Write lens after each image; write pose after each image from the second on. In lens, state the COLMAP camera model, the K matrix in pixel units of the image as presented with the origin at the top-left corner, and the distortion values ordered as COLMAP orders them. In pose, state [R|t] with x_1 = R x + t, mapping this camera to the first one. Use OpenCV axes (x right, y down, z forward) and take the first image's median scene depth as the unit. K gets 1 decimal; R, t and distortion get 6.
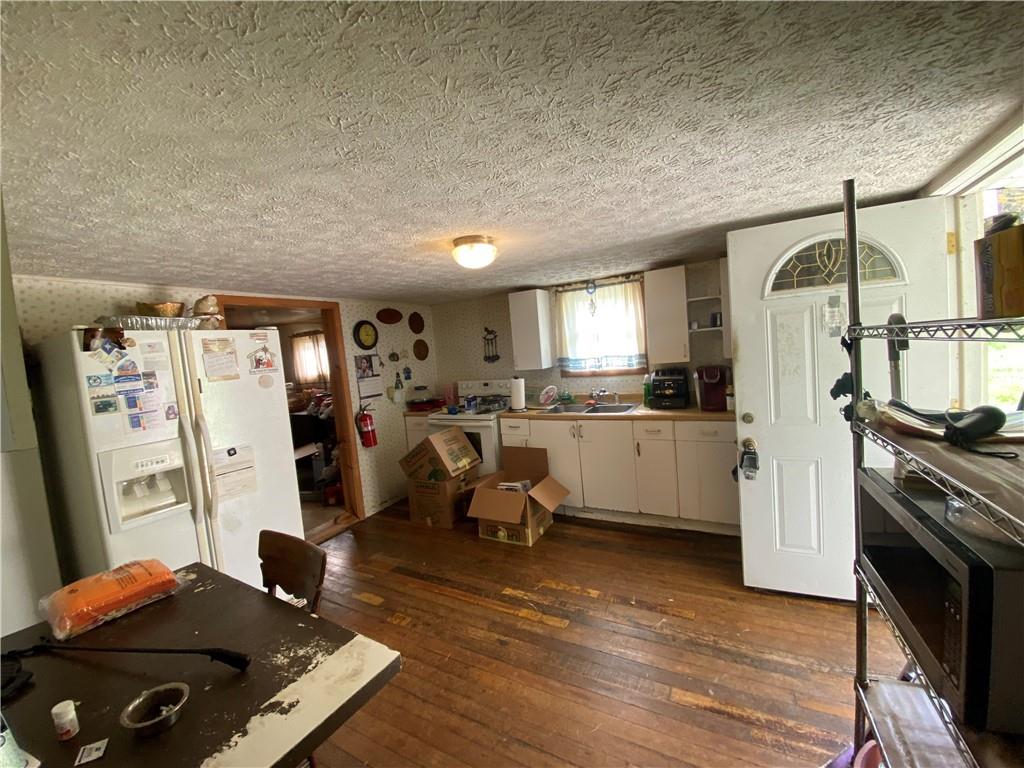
lens RADIAL K [[420.5, 0, 522.1], [0, 420.5, 382.2], [0, 0, 1]] dist [0.022566, -0.019917]
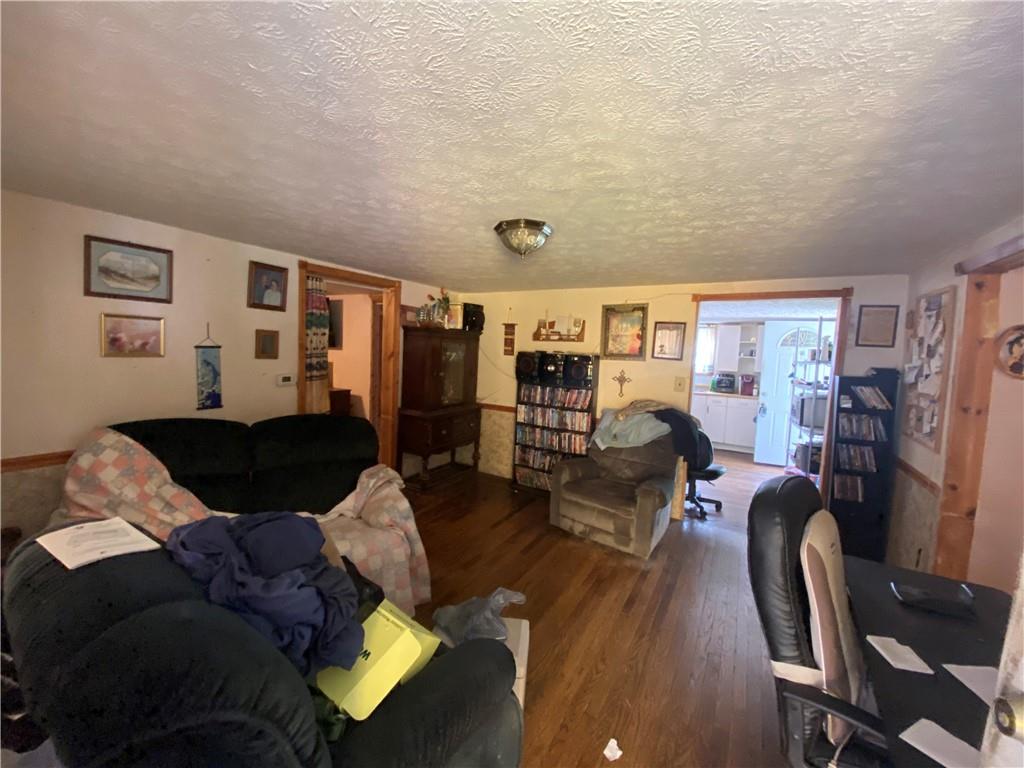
lens RADIAL K [[420.5, 0, 522.1], [0, 420.5, 382.2], [0, 0, 1]] dist [0.022566, -0.019917]
pose [[0.991125, 0.131744, -0.017748, -0.759730], [-0.131834, 0.991264, -0.003951, 0.188312], [0.017072, 0.006256, 0.999835, -1.364733]]
